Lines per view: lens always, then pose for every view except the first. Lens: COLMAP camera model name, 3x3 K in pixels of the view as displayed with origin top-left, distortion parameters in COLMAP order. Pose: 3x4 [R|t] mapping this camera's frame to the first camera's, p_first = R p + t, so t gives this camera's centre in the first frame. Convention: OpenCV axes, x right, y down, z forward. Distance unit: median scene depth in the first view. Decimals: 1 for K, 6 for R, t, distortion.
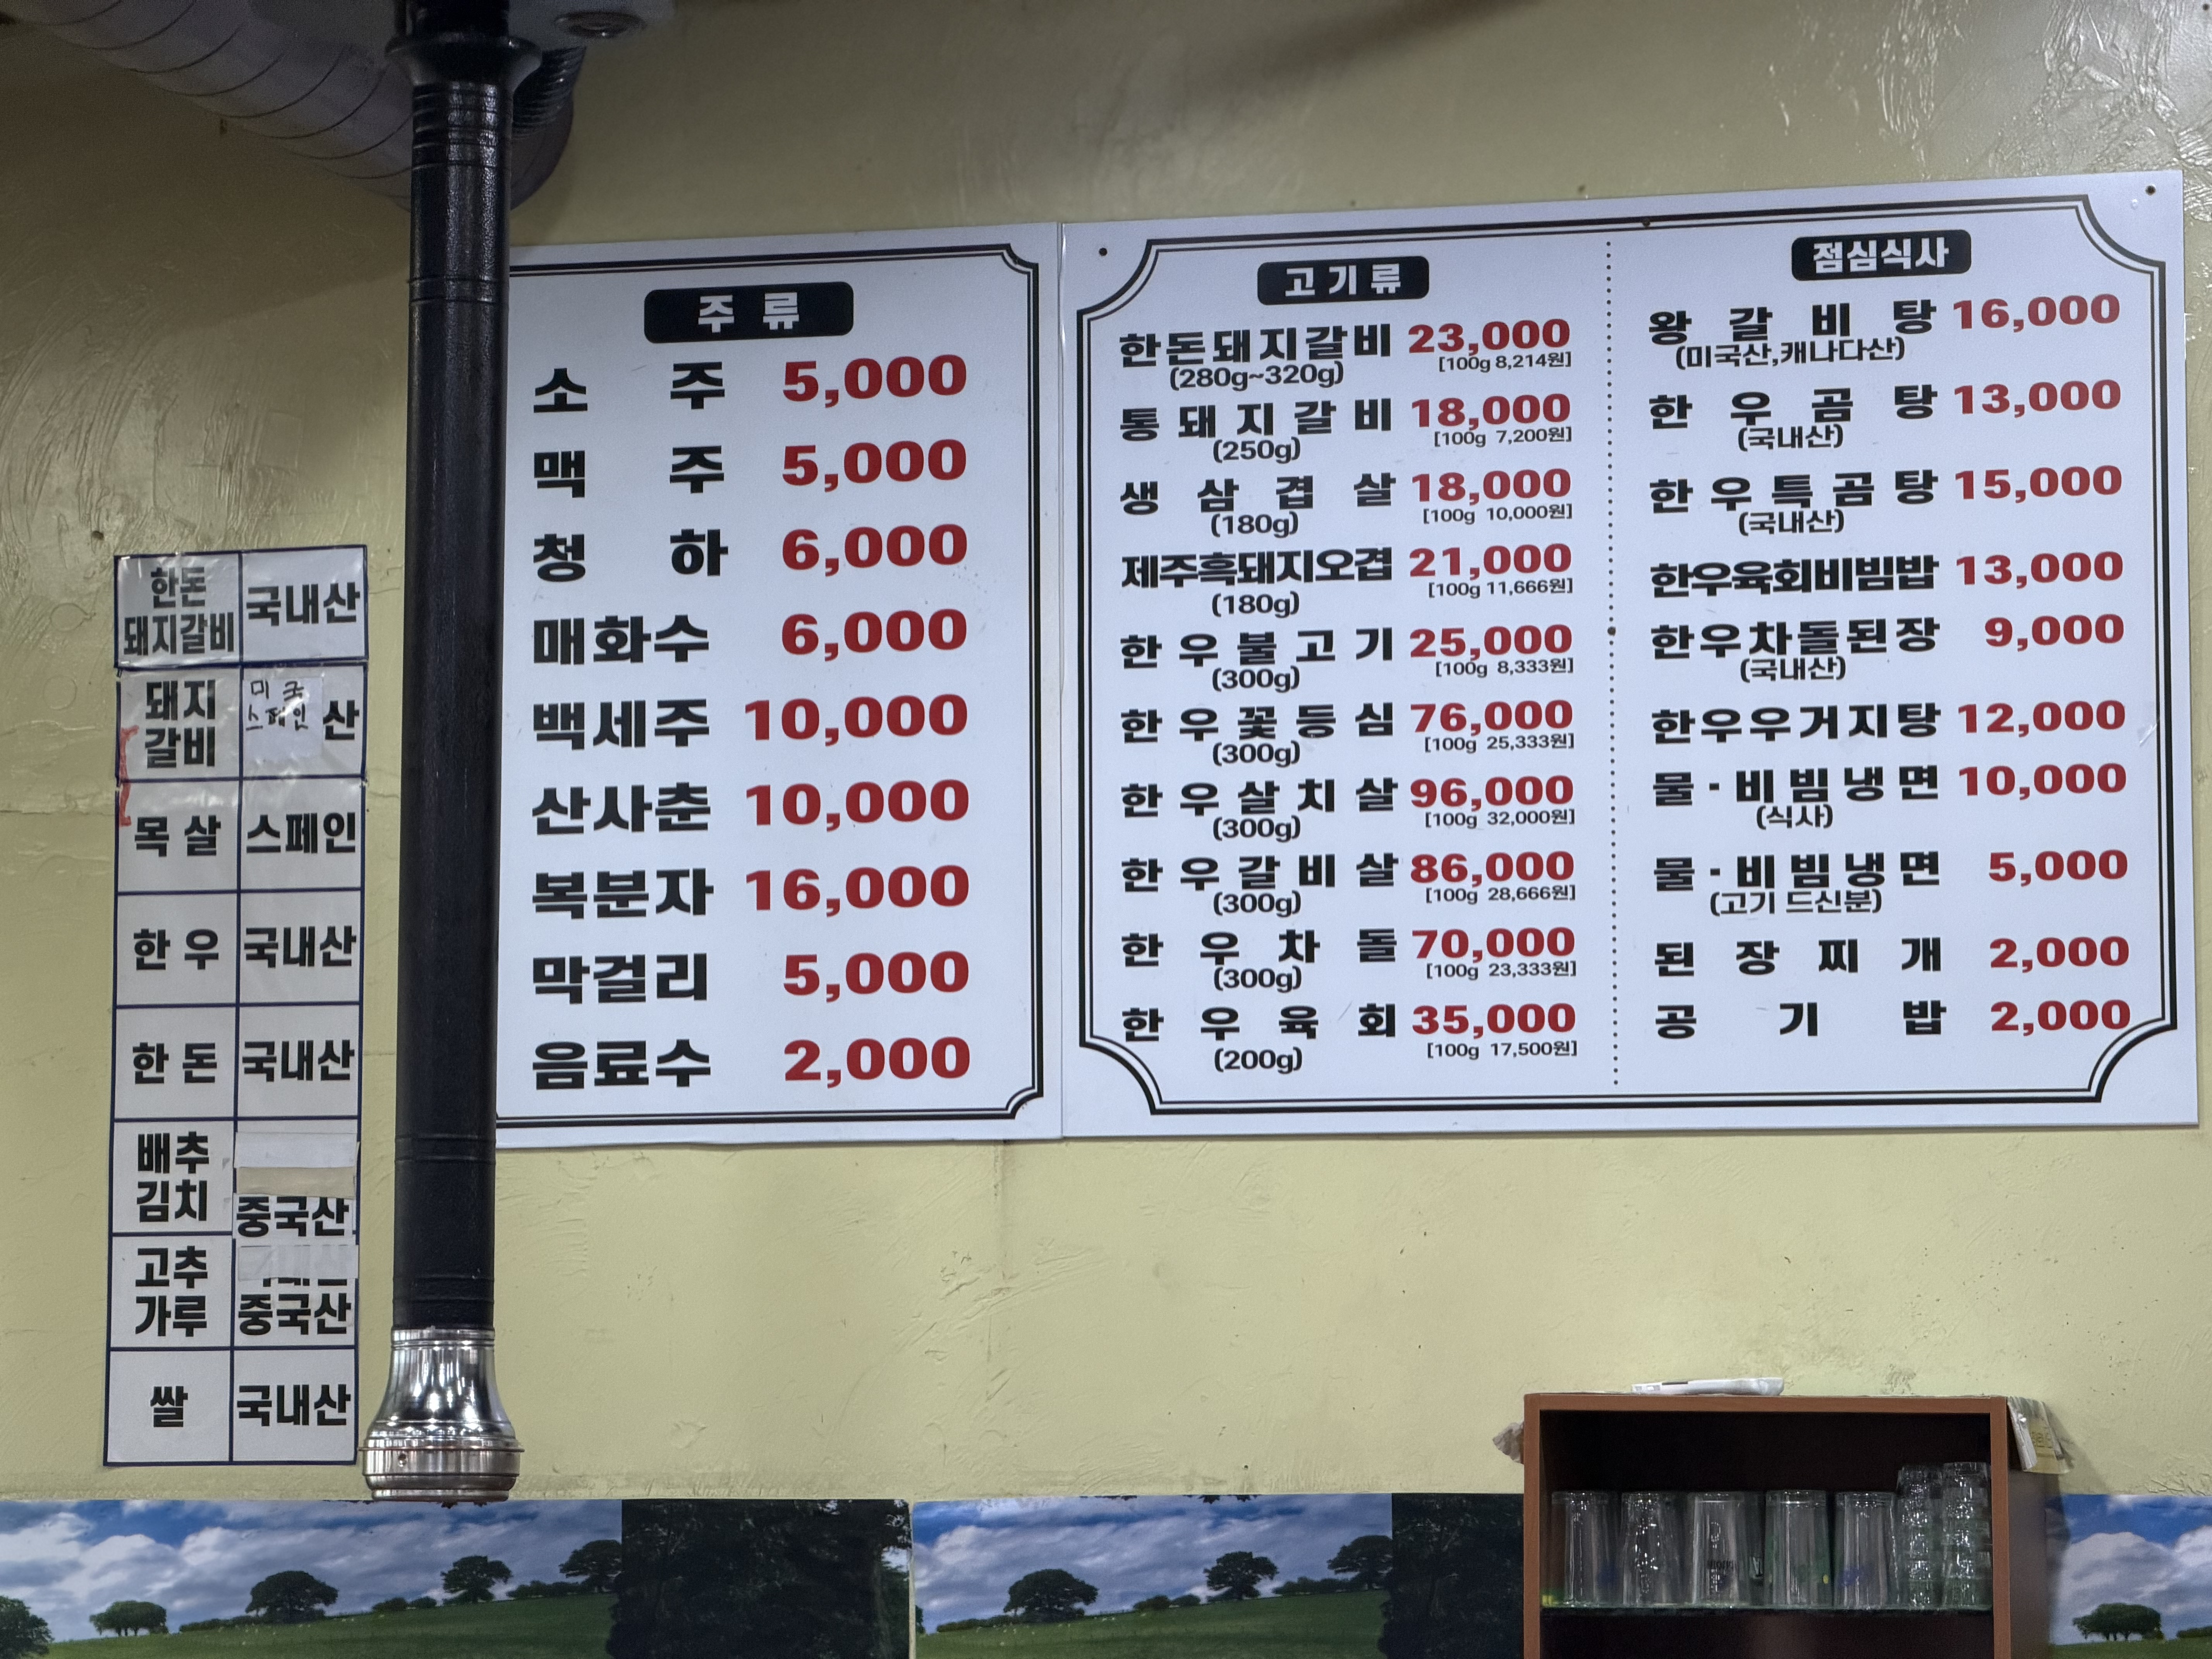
lens RADIAL K [[7532.4, 0, 1106.5], [0, 7532.4, 832.2], [0, 0, 1]] dist [-0.477692, 0.000000]
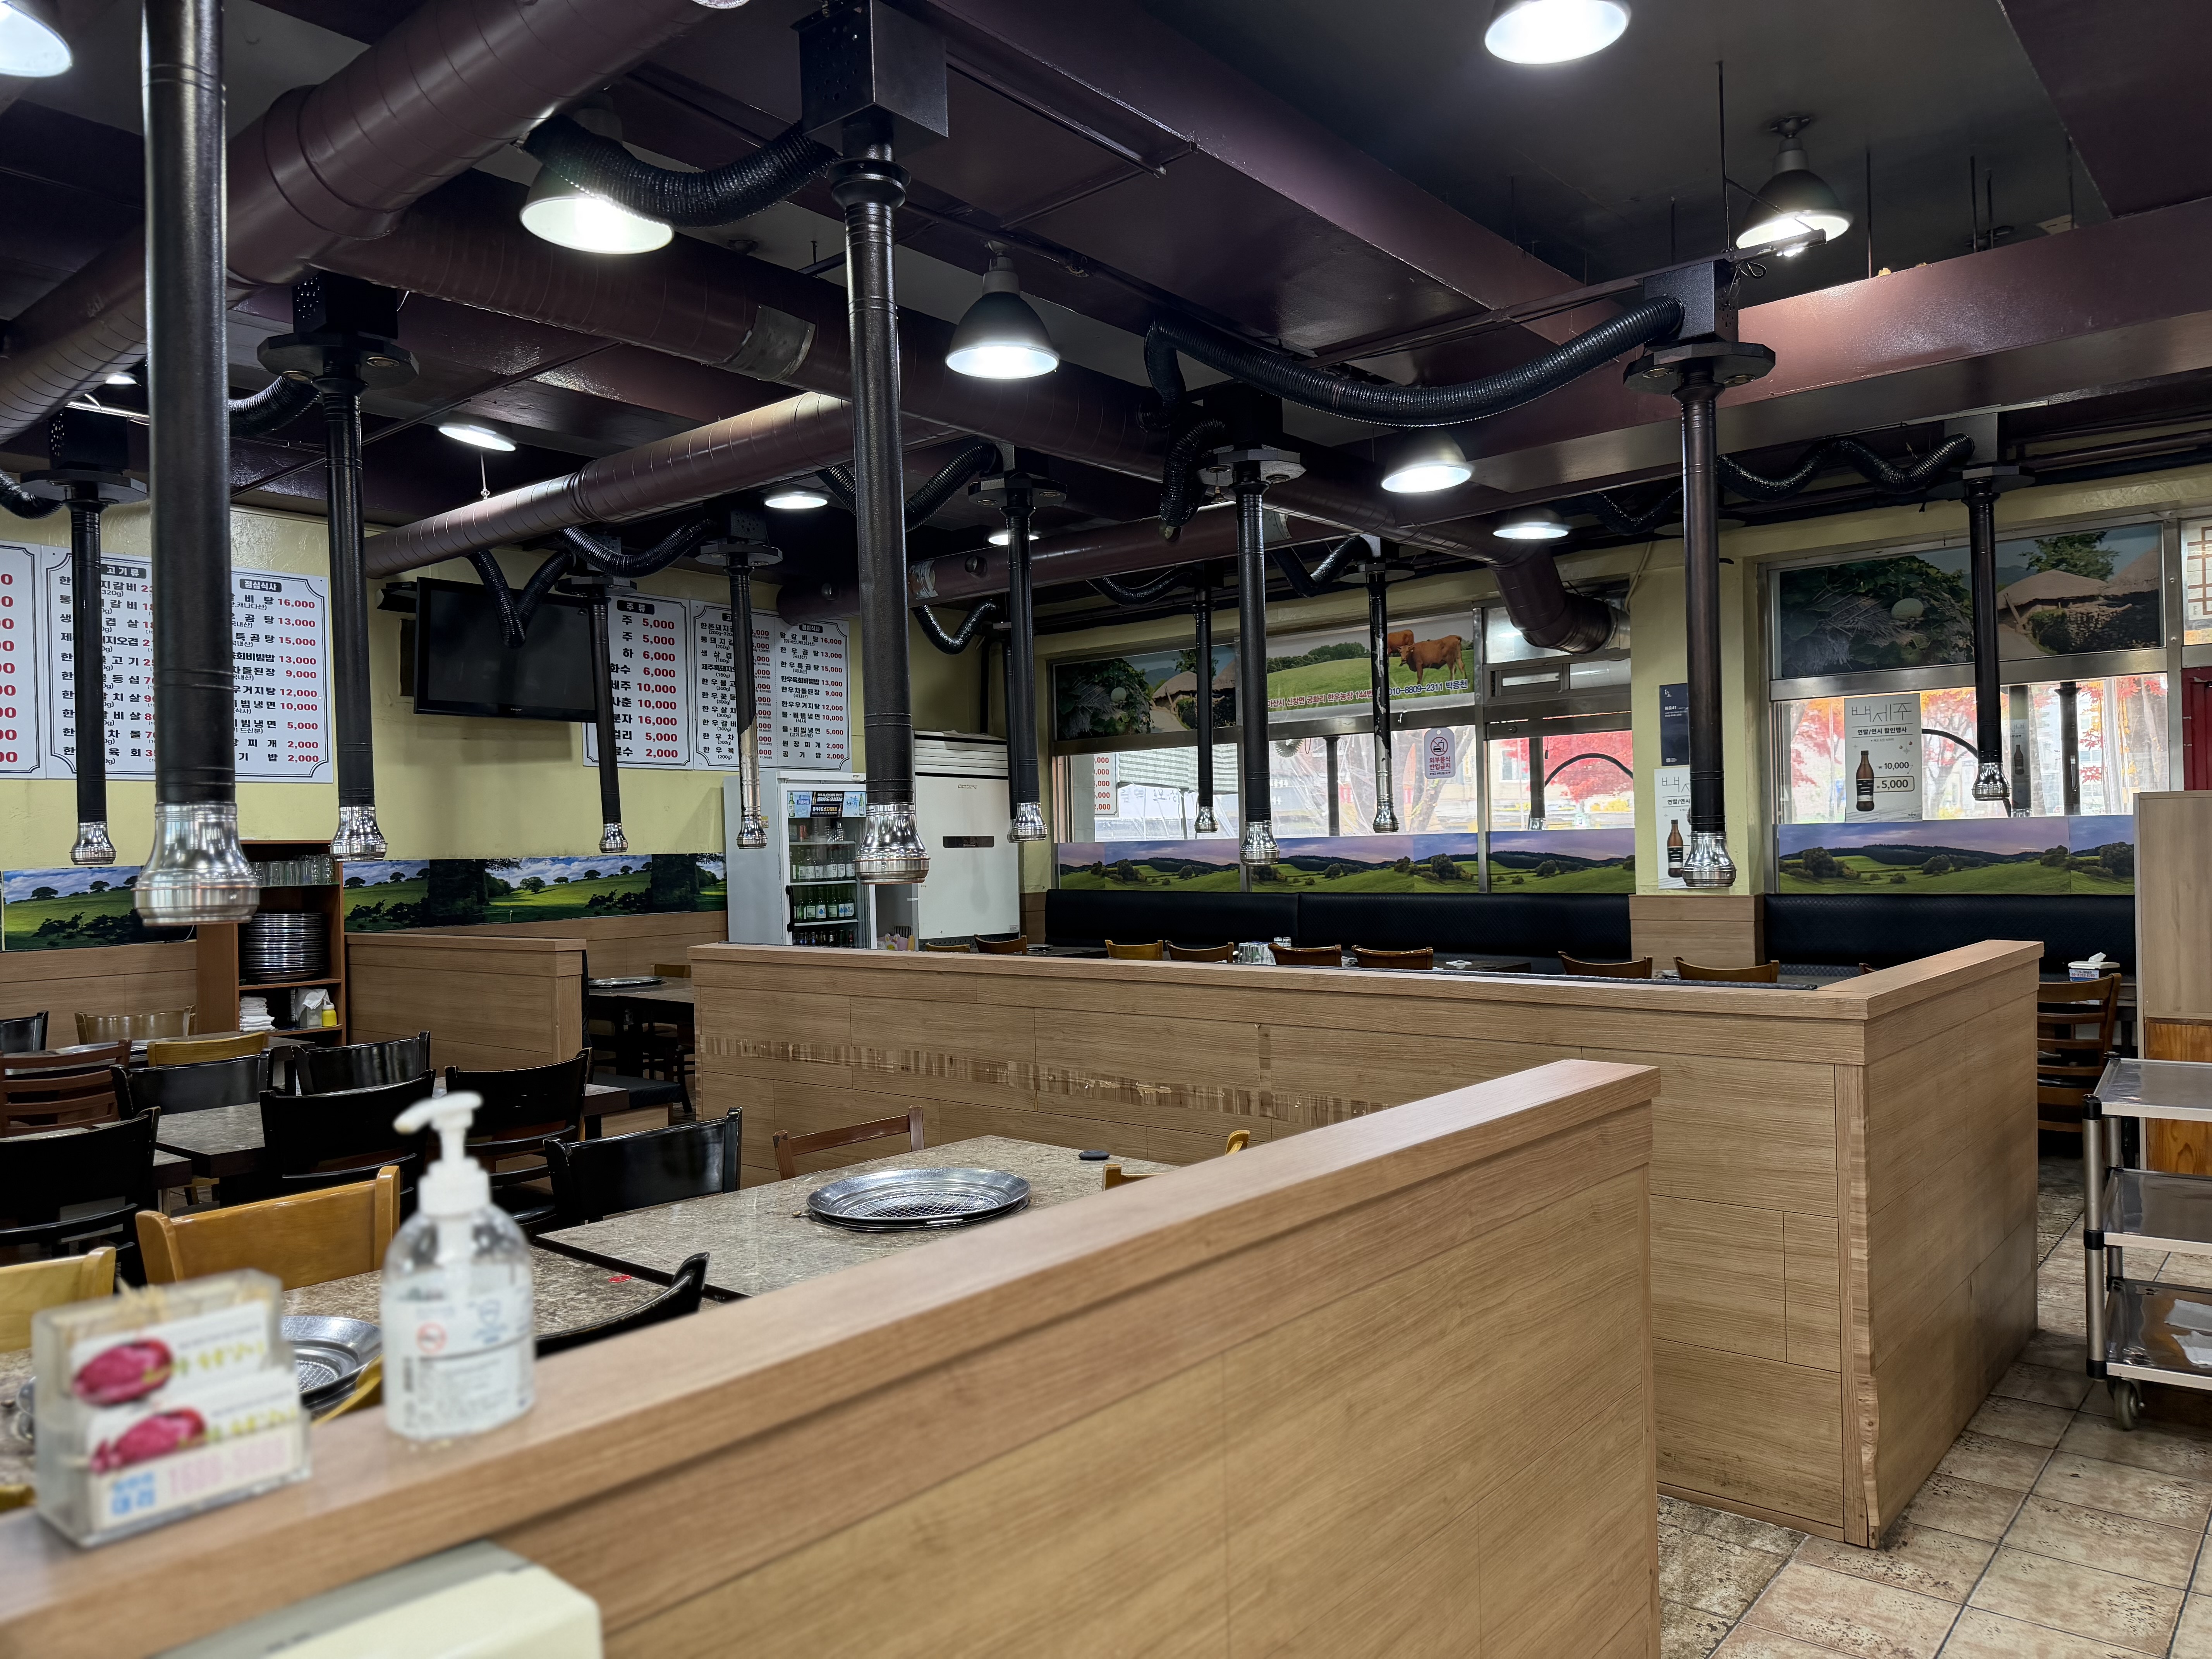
lens RADIAL K [[1550.3, 0, 1107.3], [0, 1550.3, 836.5], [0, 0, 1]] dist [0.005077, -0.015391]
pose [[0.370235, 0.001734, 0.928936, -0.917272], [-0.043973, 0.998910, 0.015661, 0.057084], [-0.927897, -0.046646, 0.369908, 0.299367]]
